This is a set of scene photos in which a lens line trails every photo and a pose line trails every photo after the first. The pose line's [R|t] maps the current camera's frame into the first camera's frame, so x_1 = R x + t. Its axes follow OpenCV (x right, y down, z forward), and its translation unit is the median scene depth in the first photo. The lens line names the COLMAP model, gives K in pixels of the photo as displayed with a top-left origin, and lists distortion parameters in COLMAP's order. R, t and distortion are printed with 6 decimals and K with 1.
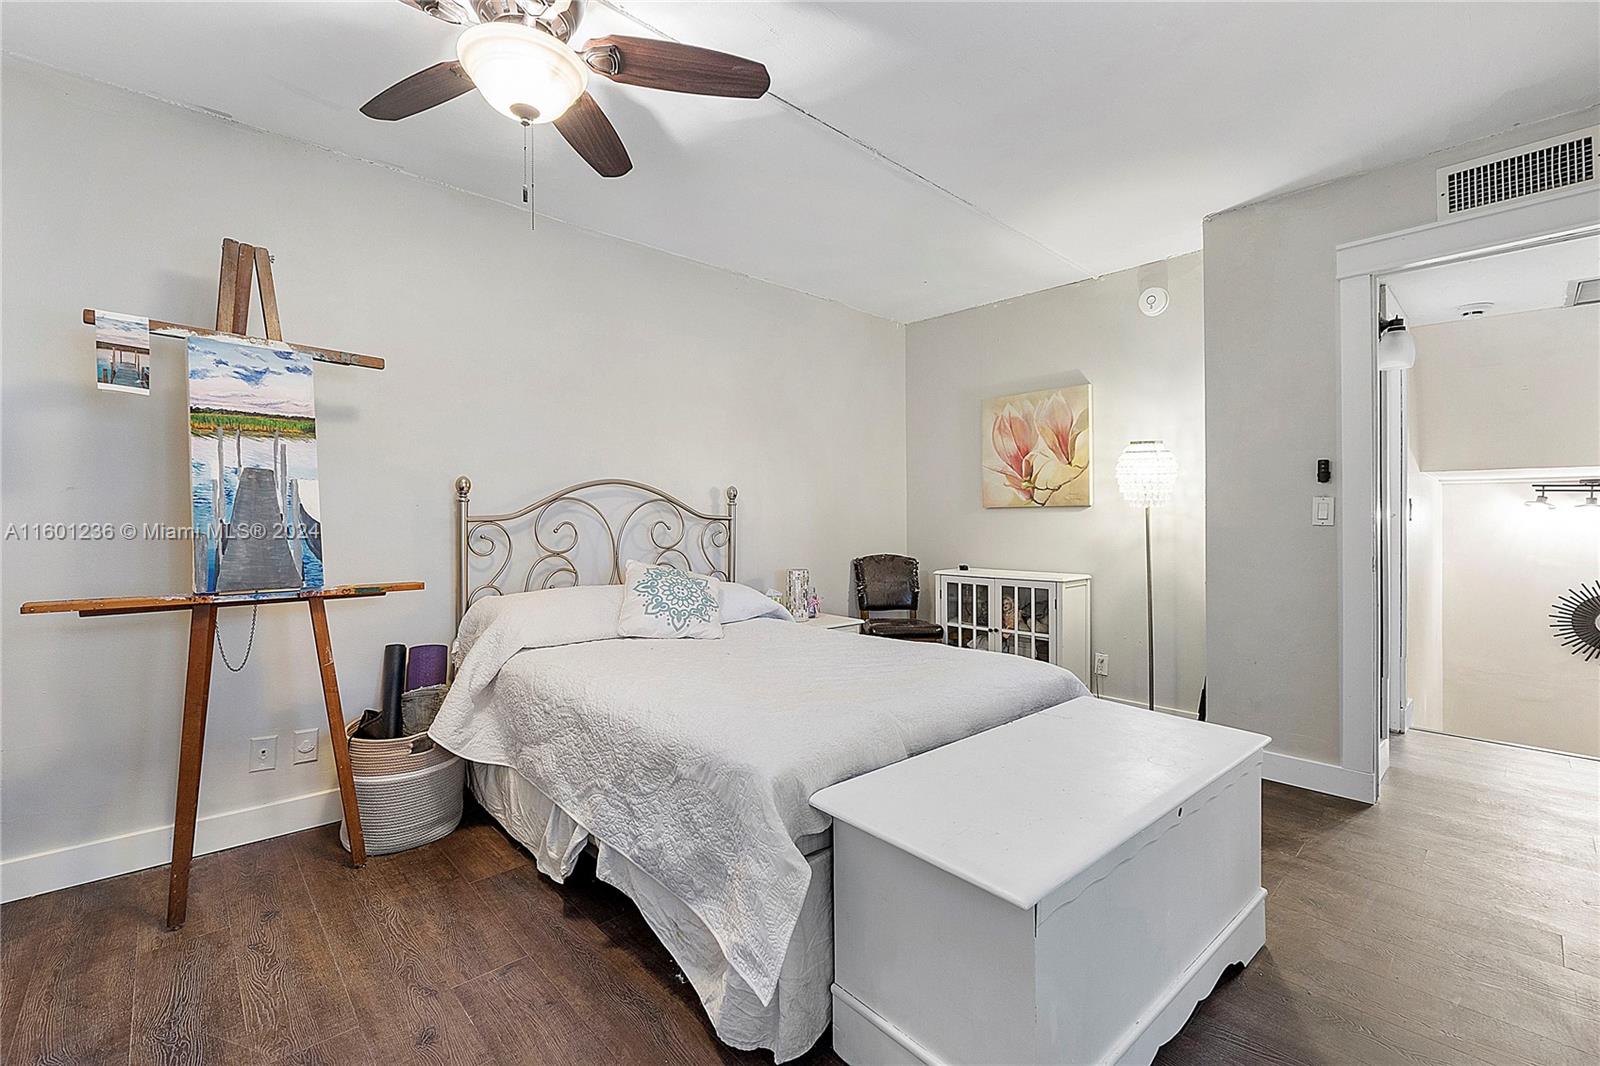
lens RADIAL K [[674.7, 0, 801.7], [0, 674.7, 520.4], [0, 0, 1]] dist [-0.002456, -0.001065]
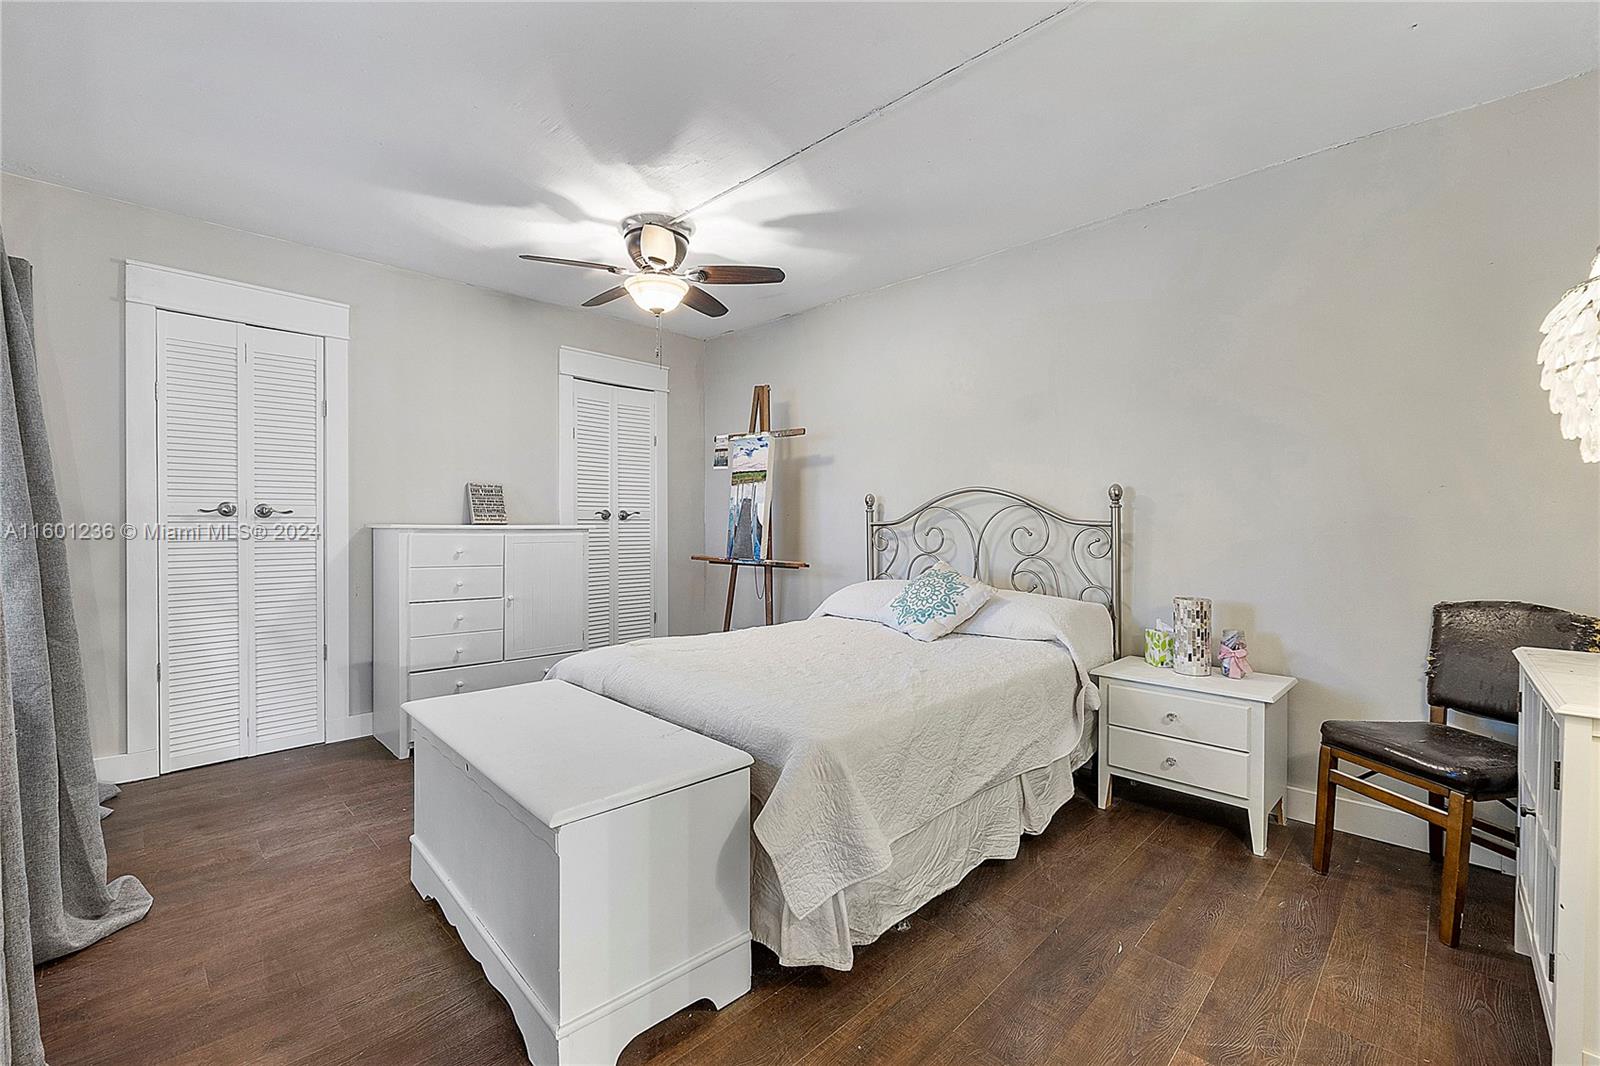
lens RADIAL K [[674.7, 0, 802.1], [0, 674.7, 531.7], [0, 0, 1]] dist [-0.002456, -0.001065]
pose [[0.058231, 0.012306, -0.998227, 1.201085], [-0.004569, 0.999917, 0.012060, -0.002827], [0.998293, 0.003859, 0.058282, 1.024542]]
